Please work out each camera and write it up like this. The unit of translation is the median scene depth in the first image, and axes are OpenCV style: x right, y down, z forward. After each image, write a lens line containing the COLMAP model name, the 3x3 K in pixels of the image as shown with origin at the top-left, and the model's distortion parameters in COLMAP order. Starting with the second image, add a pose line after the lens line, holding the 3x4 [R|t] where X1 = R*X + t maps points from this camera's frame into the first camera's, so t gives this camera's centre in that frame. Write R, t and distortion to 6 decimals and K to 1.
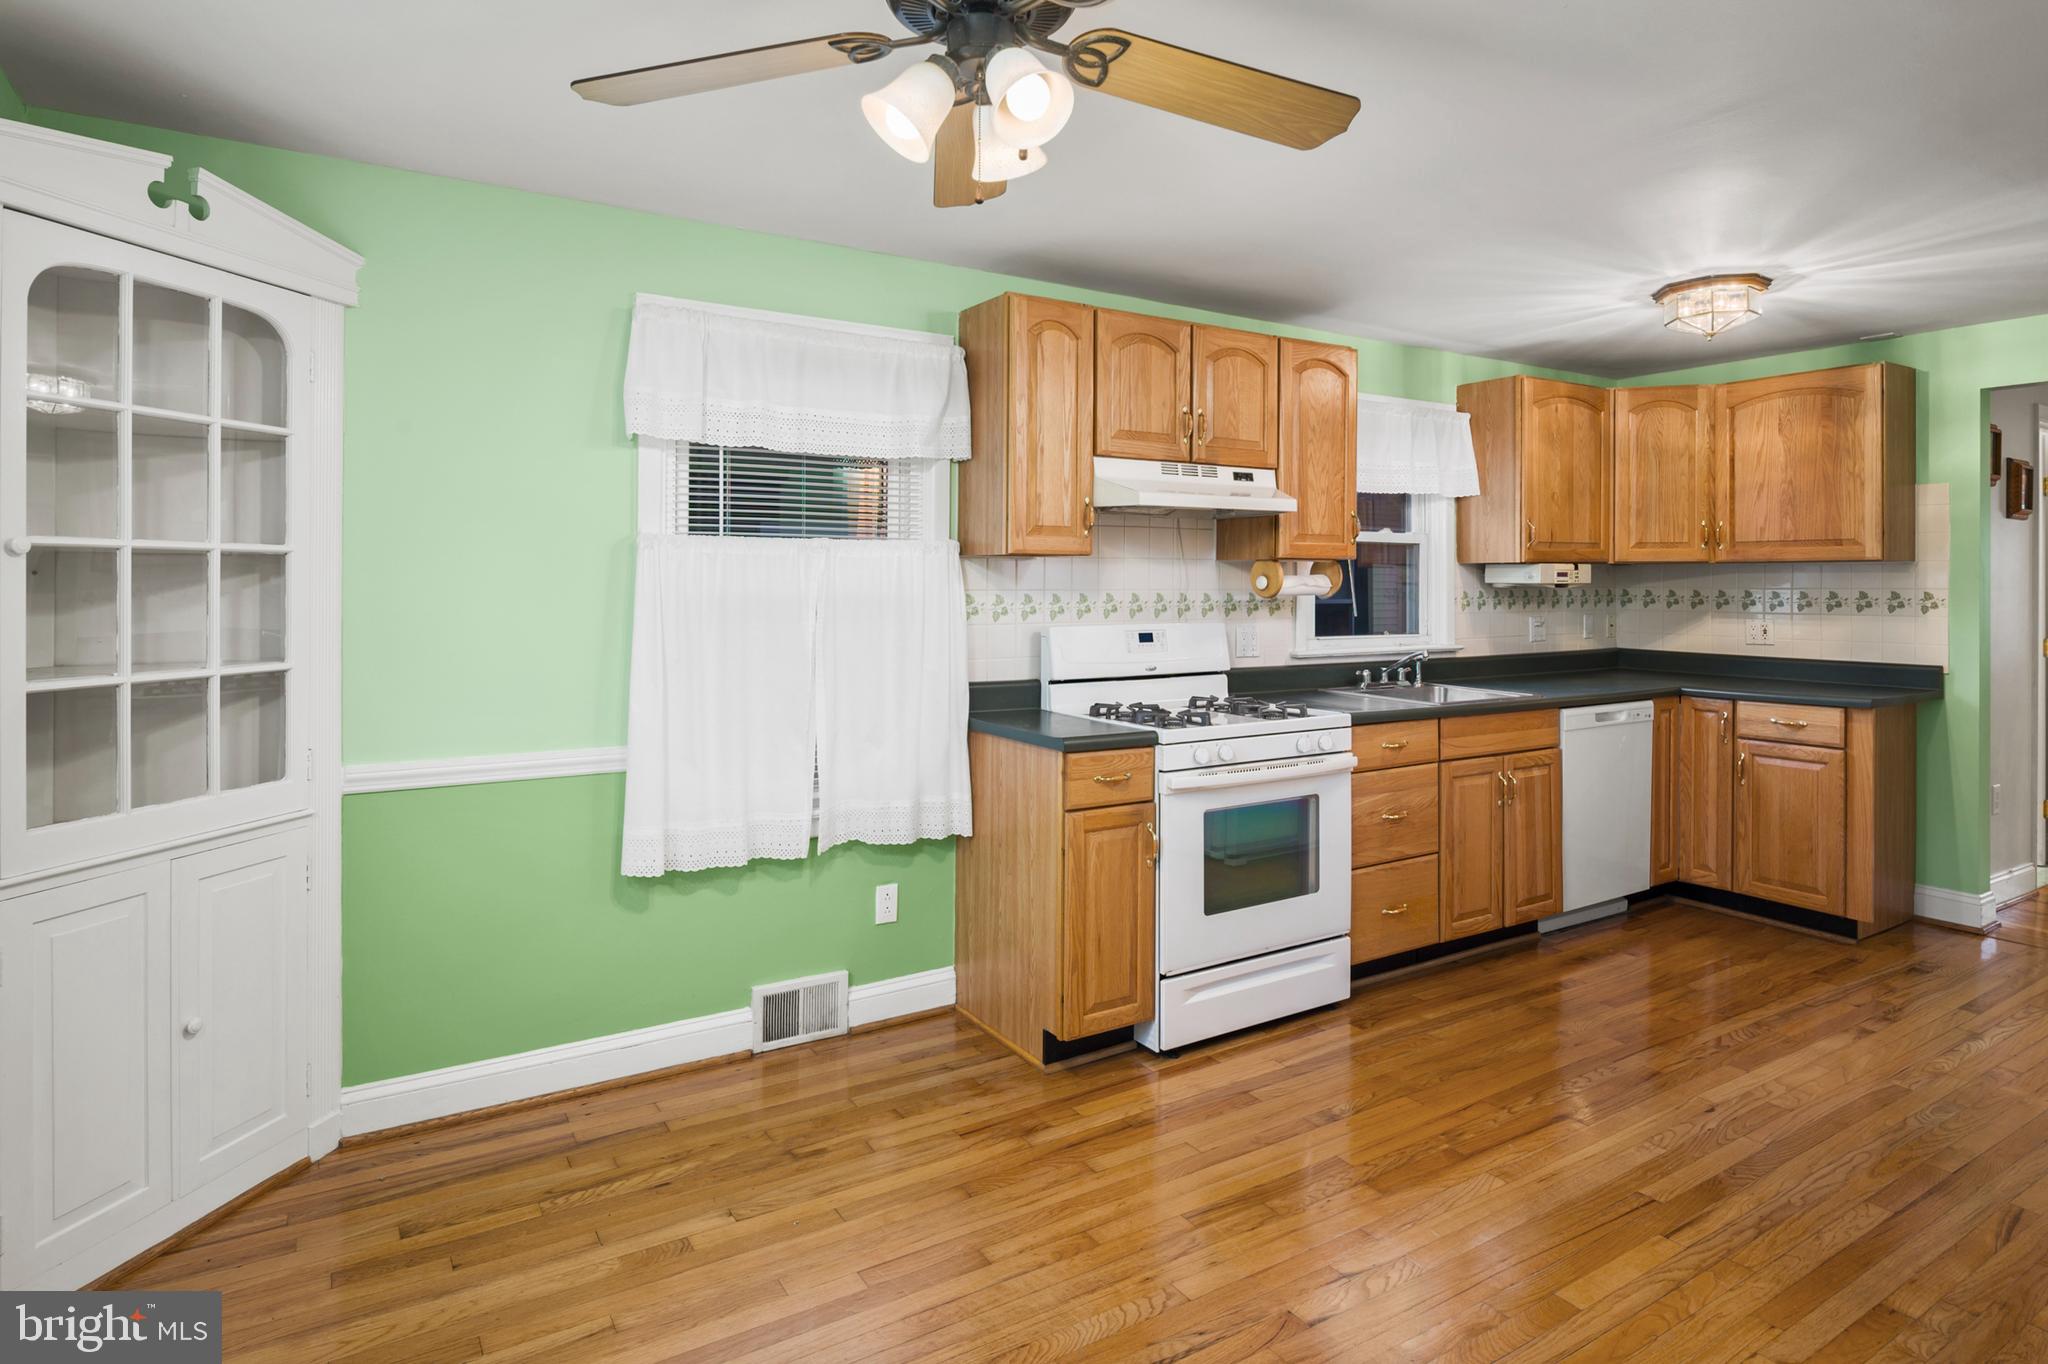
lens RADIAL K [[1109.3, 0, 1024.9], [0, 1109.3, 582.3], [0, 0, 1]] dist [-0.001449, -0.002088]
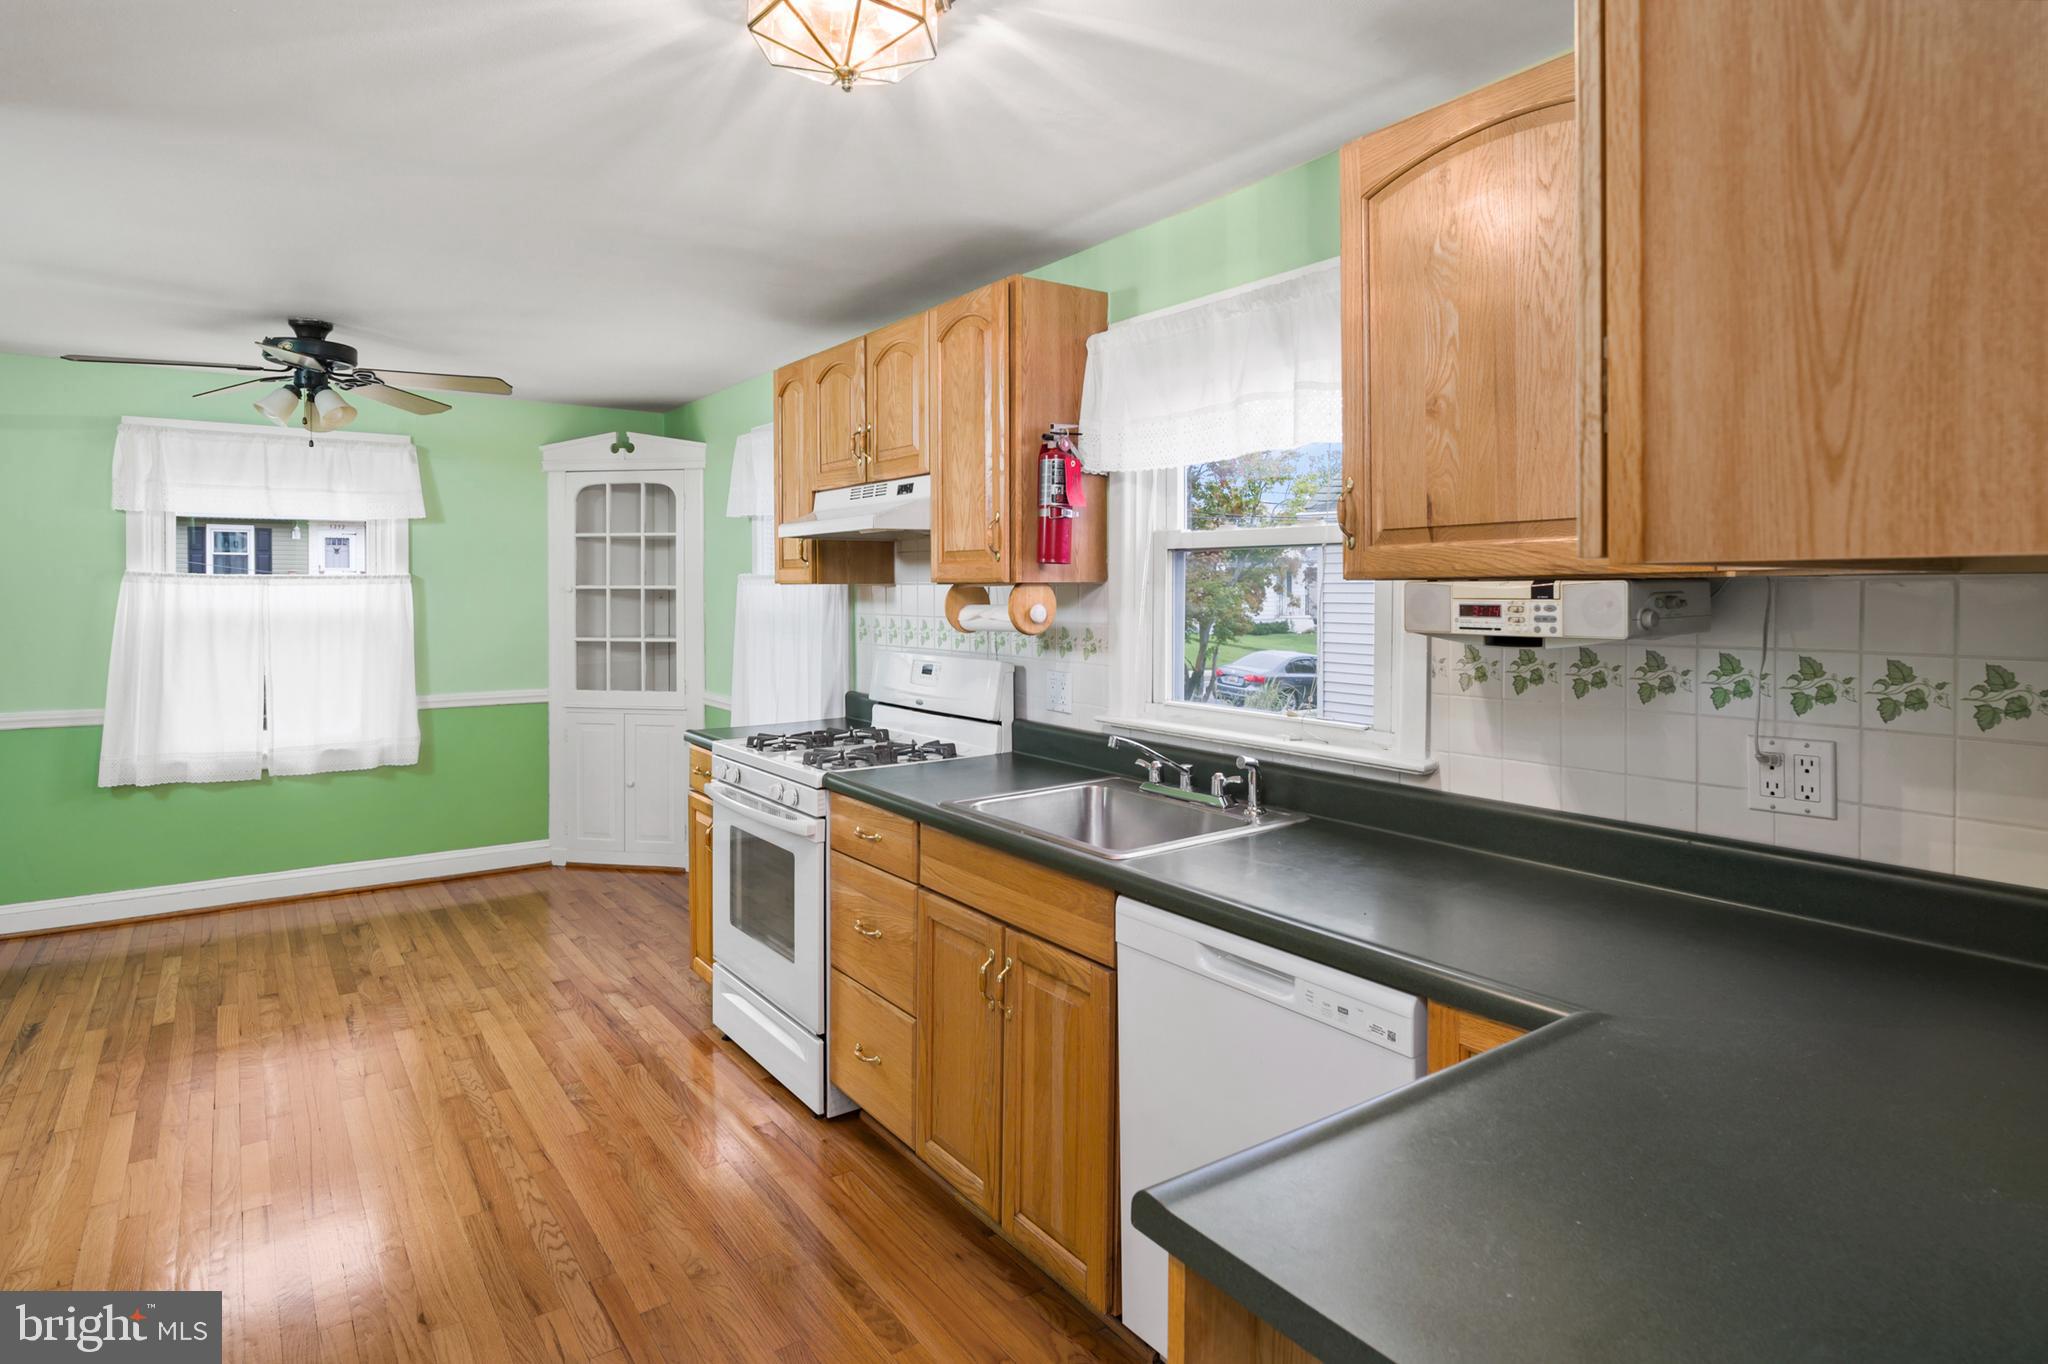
lens RADIAL K [[1119.3, 0, 1023.0], [0, 1119.3, 601.9], [0, 0, 1]] dist [-0.001417, -0.000500]
pose [[0.060975, 0.012063, -0.998066, 1.050414], [-0.000560, 0.999927, 0.012051, -0.018137], [0.998139, -0.000176, 0.060977, 1.021486]]
